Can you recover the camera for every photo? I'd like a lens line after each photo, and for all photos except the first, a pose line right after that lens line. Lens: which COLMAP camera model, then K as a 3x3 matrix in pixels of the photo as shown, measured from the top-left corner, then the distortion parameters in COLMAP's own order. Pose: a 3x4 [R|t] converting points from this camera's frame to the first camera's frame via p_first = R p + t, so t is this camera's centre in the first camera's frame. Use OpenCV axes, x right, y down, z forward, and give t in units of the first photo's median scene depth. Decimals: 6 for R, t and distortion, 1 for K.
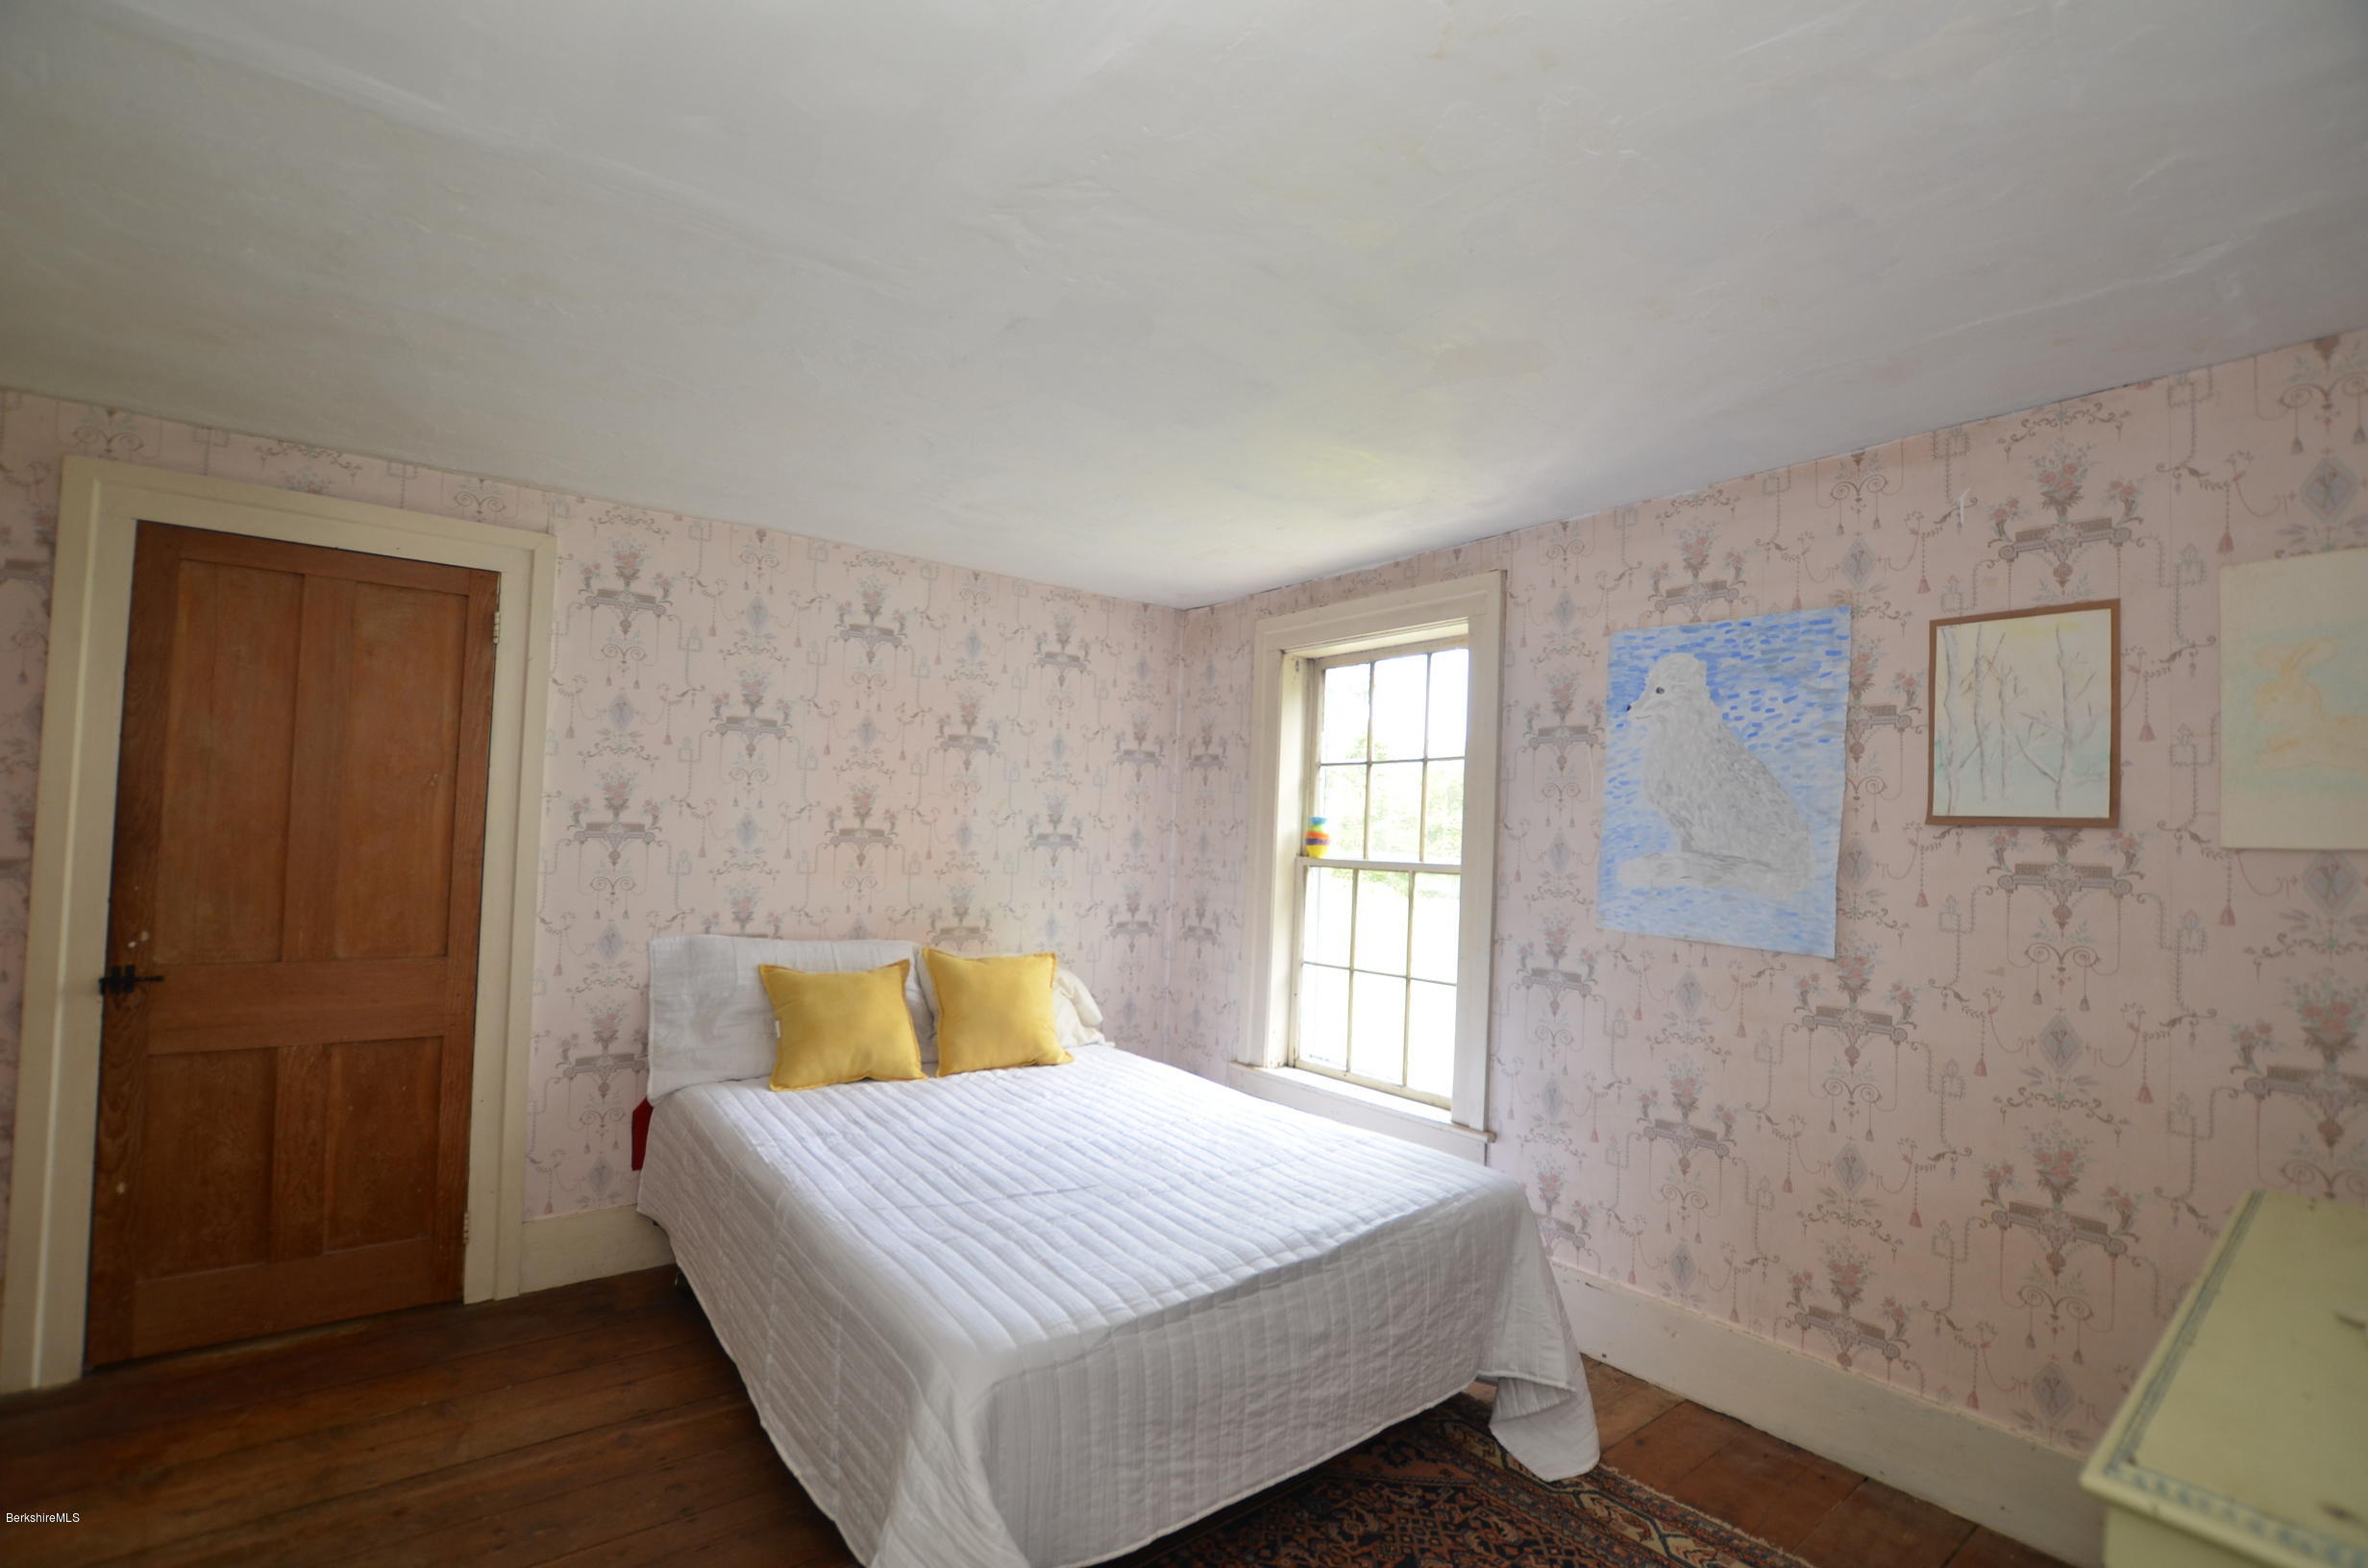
lens RADIAL K [[1029.8, 0, 1183.8], [0, 1029.8, 794.5], [0, 0, 1]] dist [-0.033336, 0.004647]
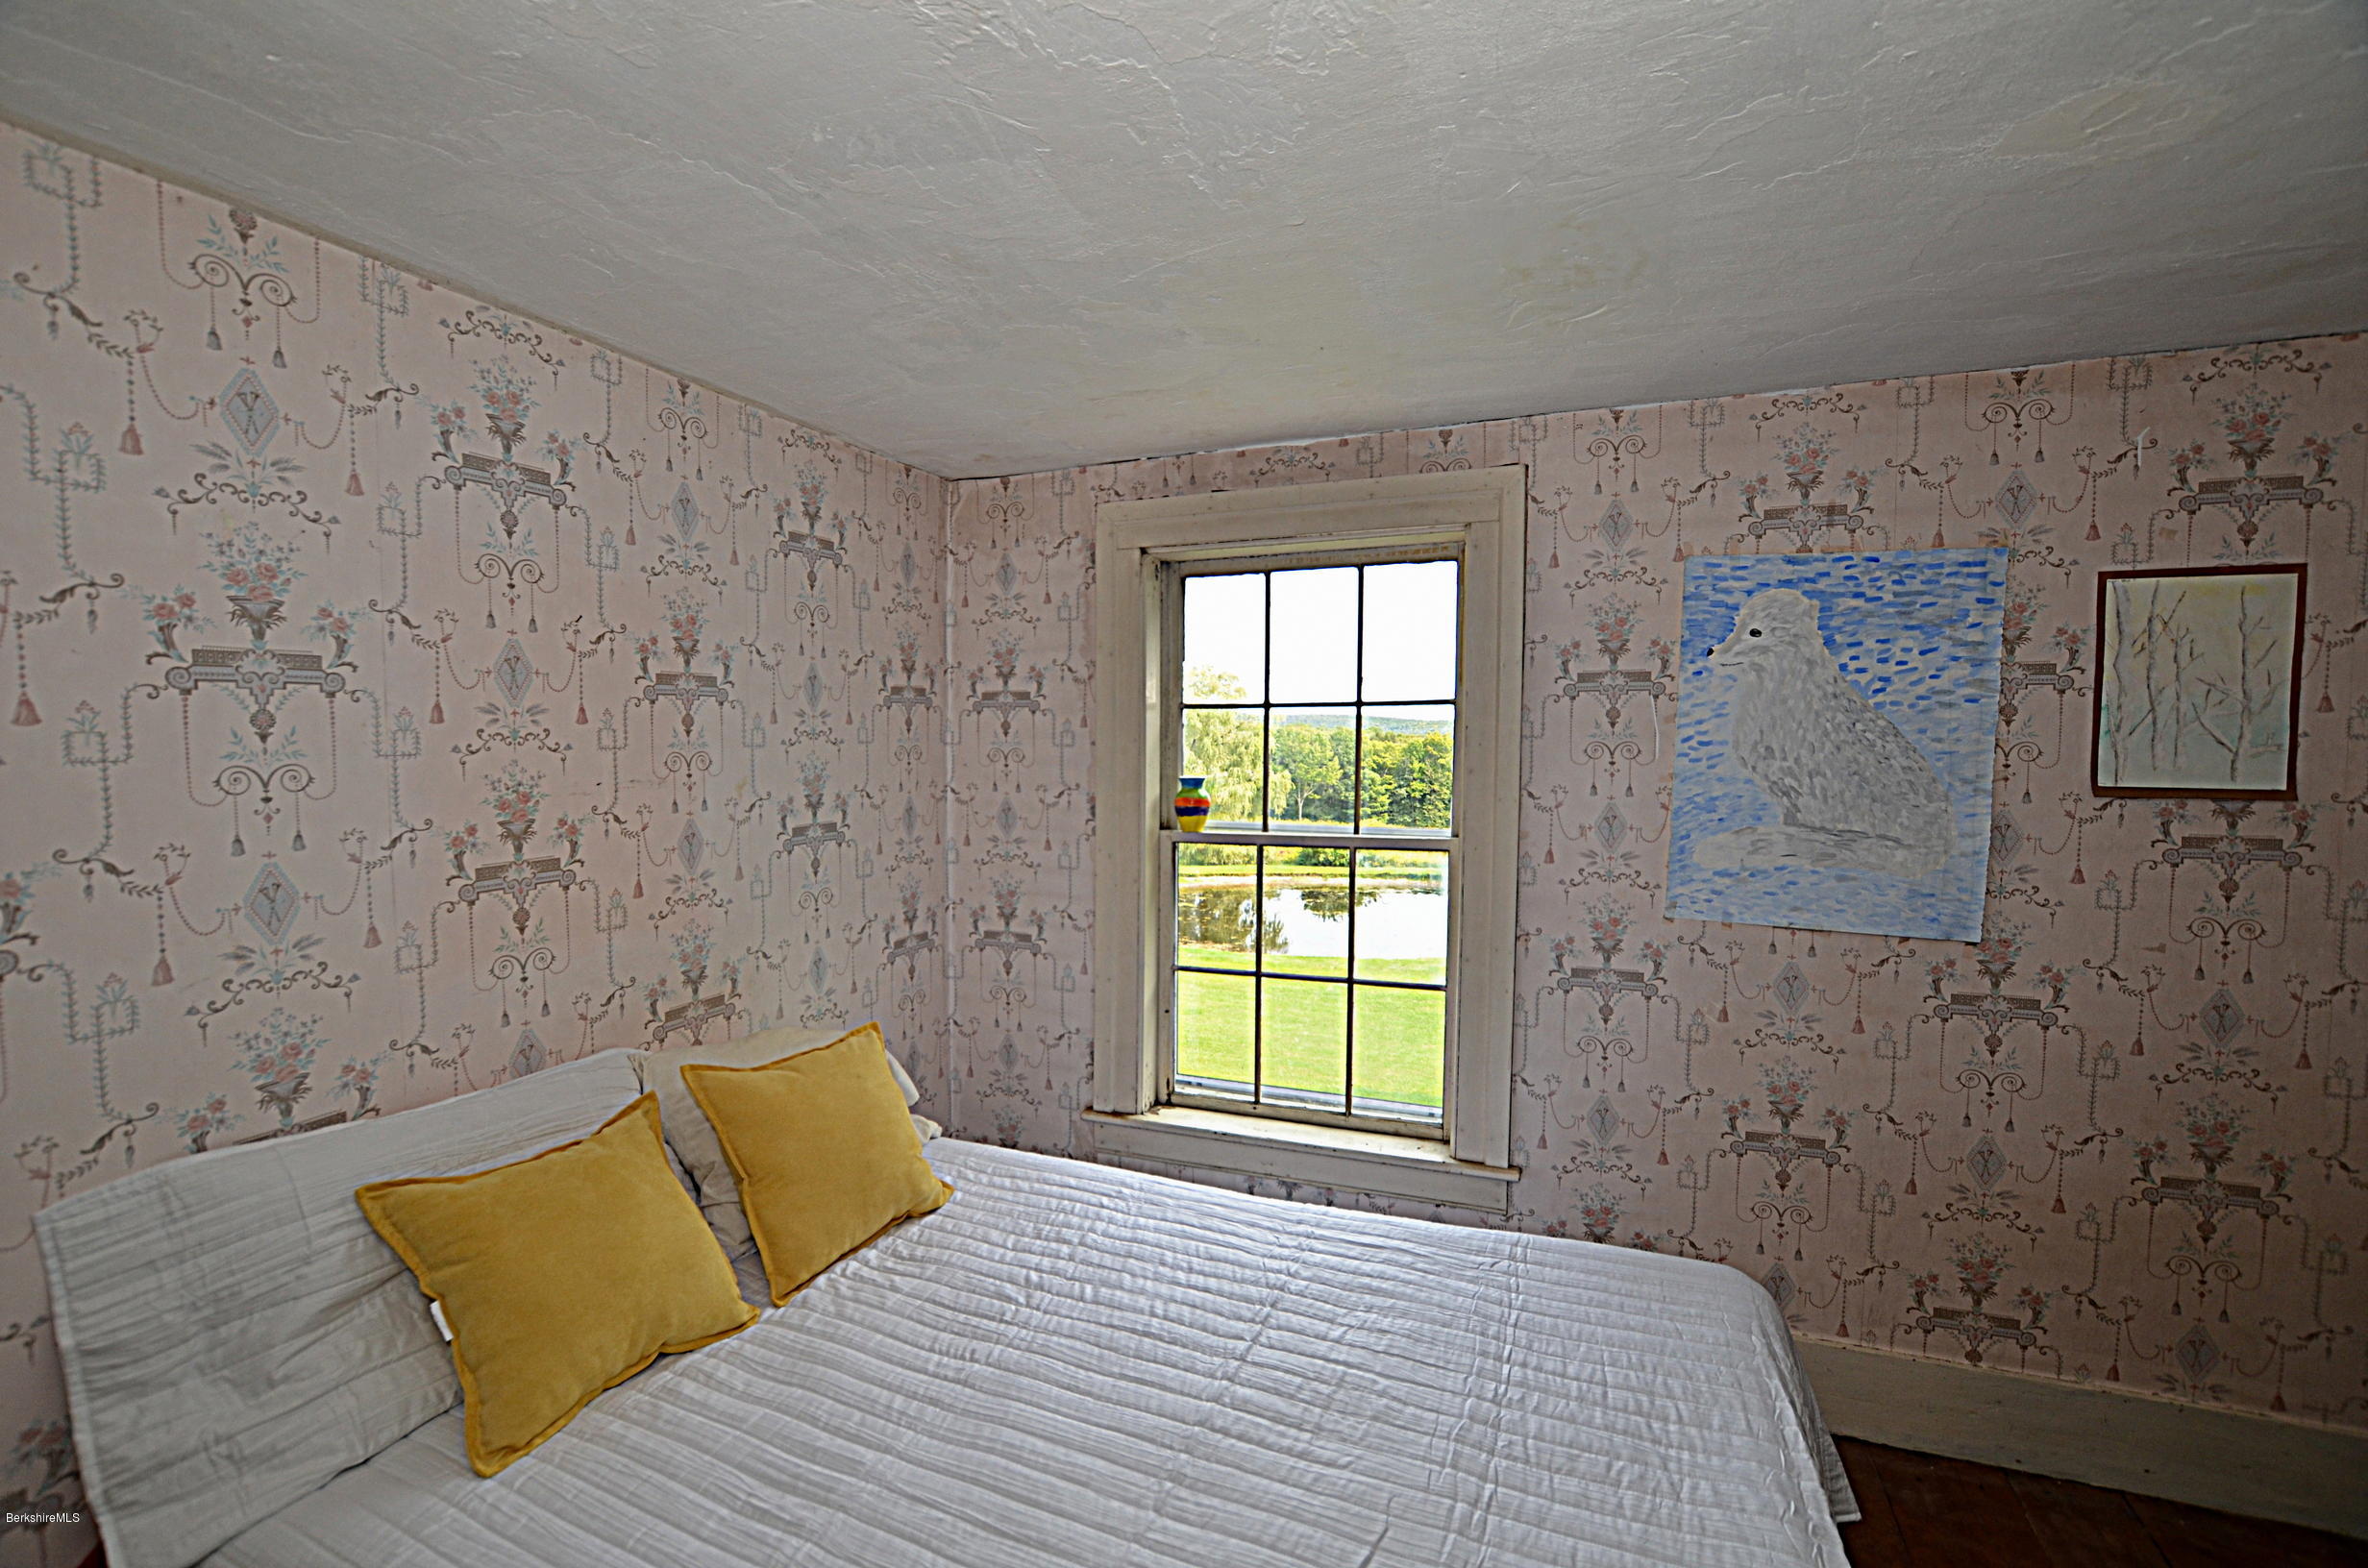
lens RADIAL K [[1029.8, 0, 1183.8], [0, 1029.8, 794.5], [0, 0, 1]] dist [-0.033336, 0.004647]
pose [[0.864075, -0.065426, 0.499093, -0.390000], [0.013595, 0.994189, 0.106791, -0.071435], [-0.503179, -0.085490, 0.859943, 0.553484]]
